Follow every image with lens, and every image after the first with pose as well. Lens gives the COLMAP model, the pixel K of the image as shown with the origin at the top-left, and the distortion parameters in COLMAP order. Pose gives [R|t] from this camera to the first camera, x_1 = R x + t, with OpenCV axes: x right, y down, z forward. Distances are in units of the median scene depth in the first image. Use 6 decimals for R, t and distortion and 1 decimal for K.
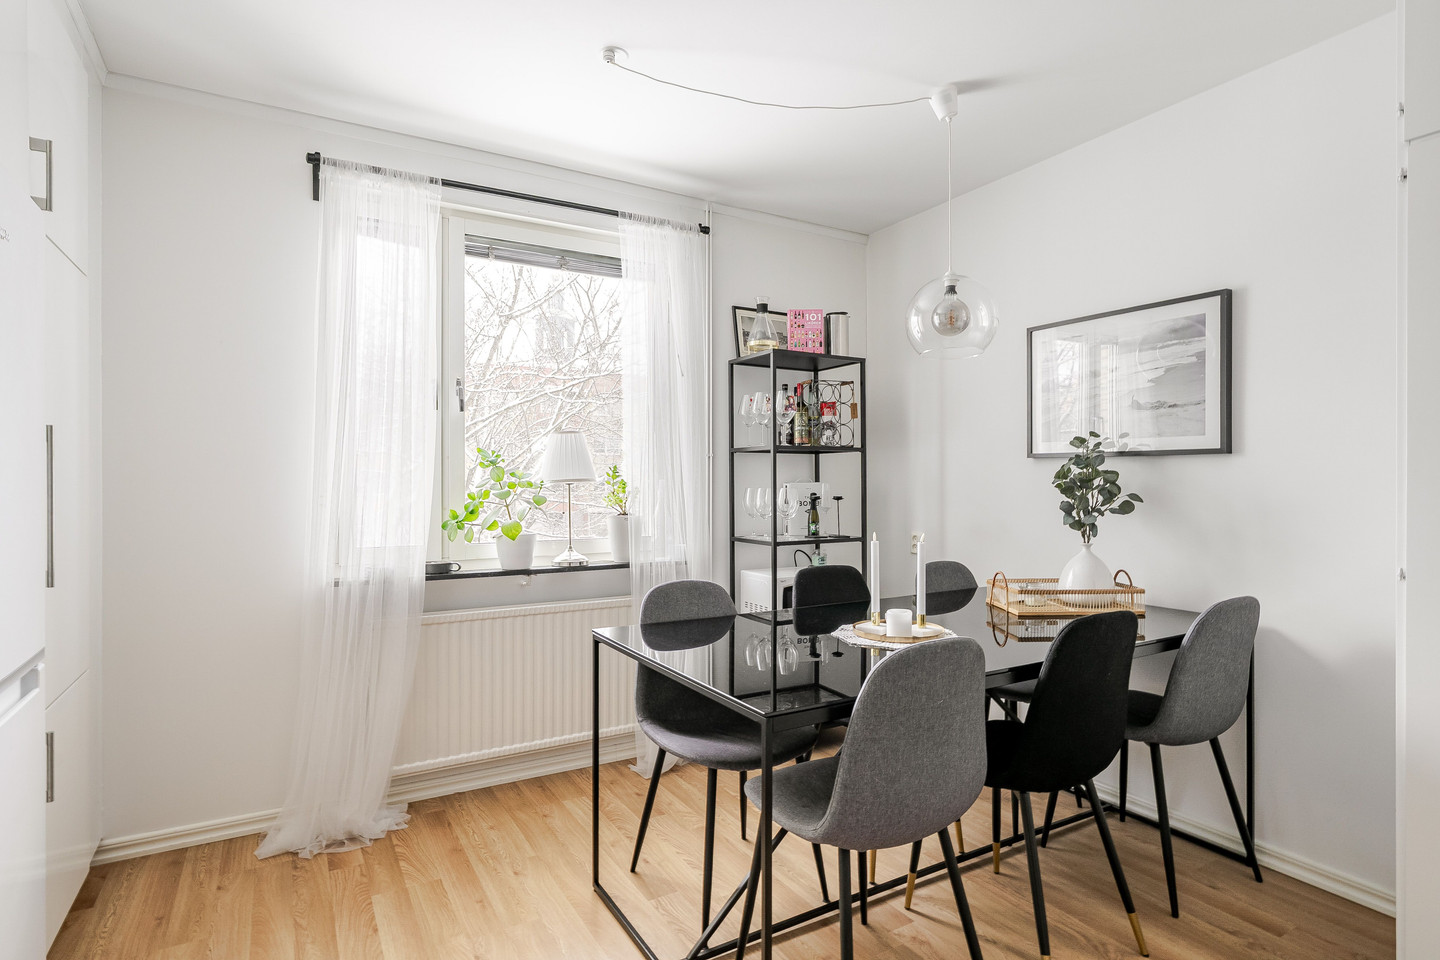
lens RADIAL K [[745.9, 0, 720.0], [0, 745.9, 480.0], [0, 0, 1]] dist [-0.002485, 0.000497]
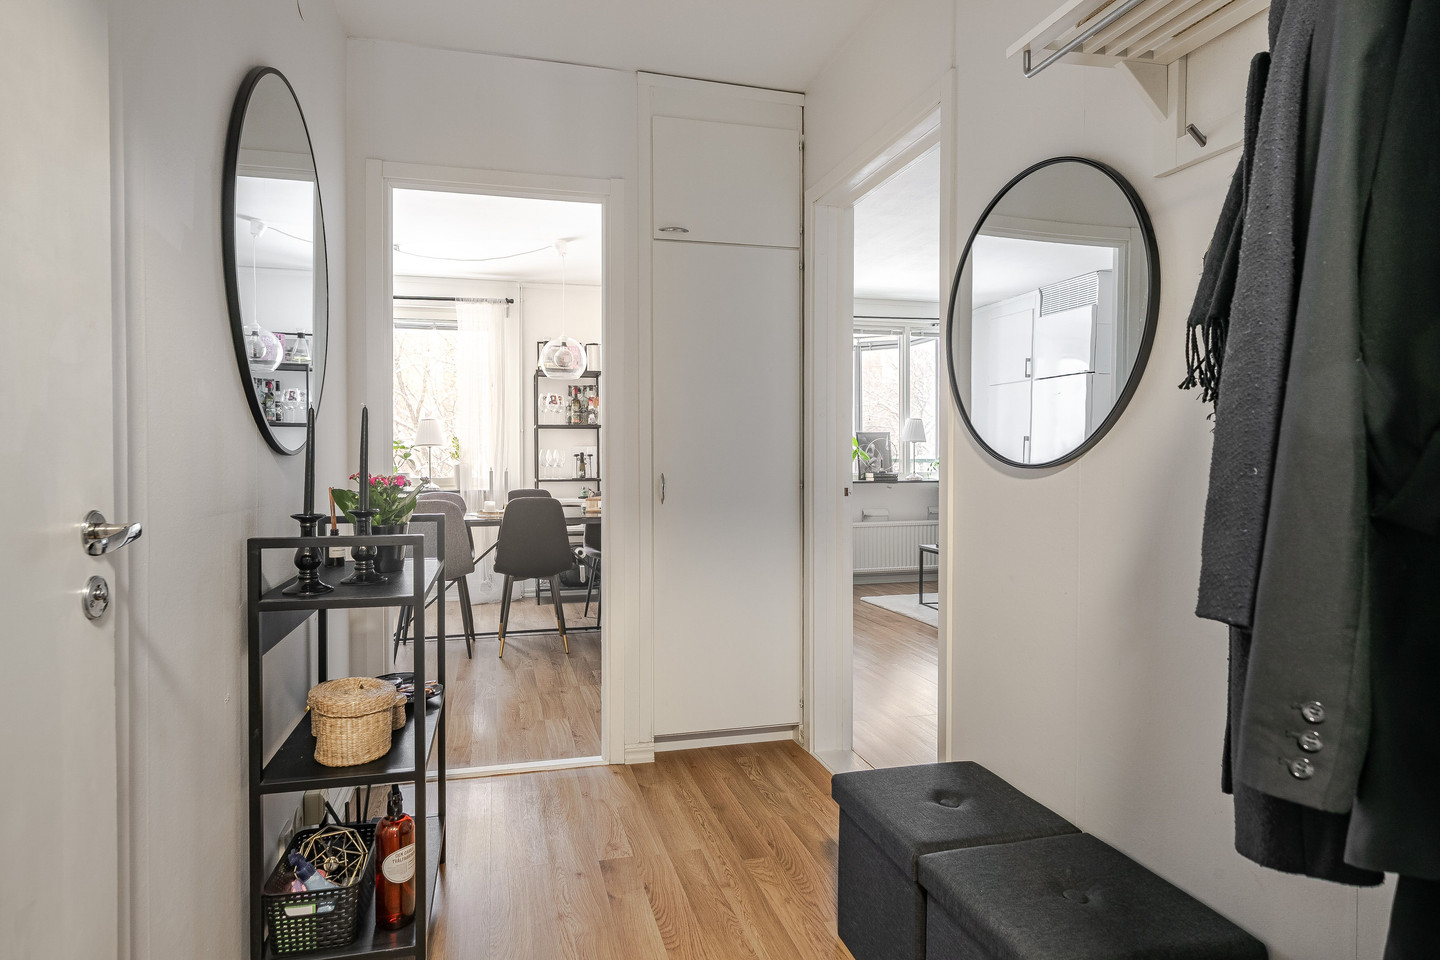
lens RADIAL K [[792.9, 0, 684.7], [0, 792.9, 457.9], [0, 0, 1]] dist [-0.000686, 0.000064]
pose [[0.959341, -0.001821, -0.282244, 1.023207], [0.003585, 0.999977, 0.005733, 0.024494], [0.282227, -0.006511, 0.959326, -0.761102]]
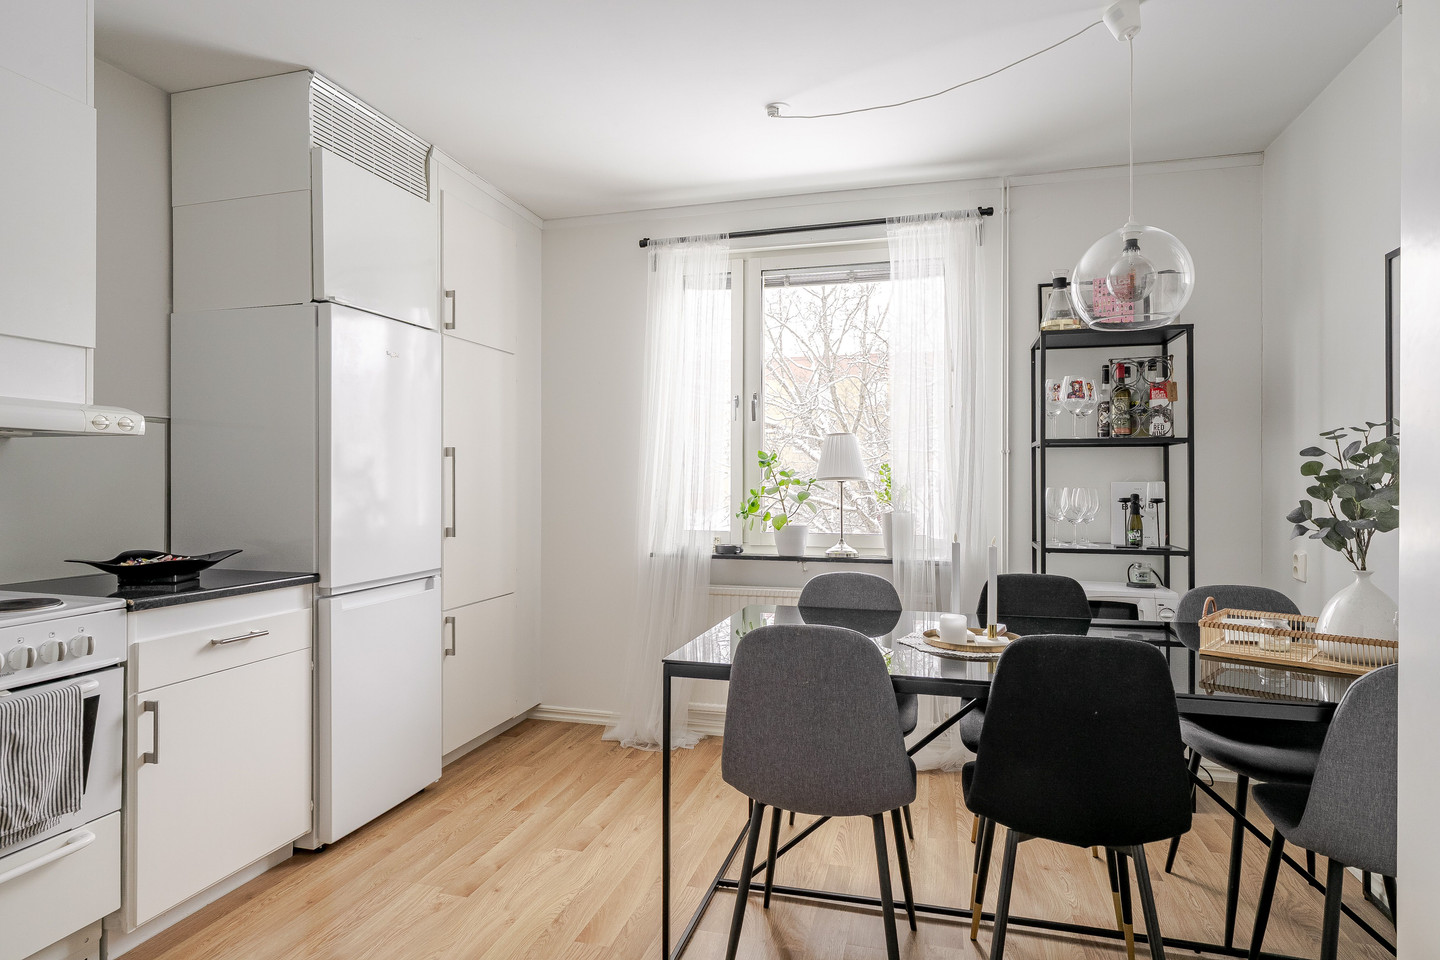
lens RADIAL K [[813.8, 0, 699.1], [0, 813.8, 475.7], [0, 0, 1]] dist [-0.001376, 0.001320]
pose [[0.689563, -0.001513, -0.724224, 0.539675], [-0.001506, 0.999993, -0.003523, 0.001036], [0.724224, 0.003520, 0.689556, 0.037999]]
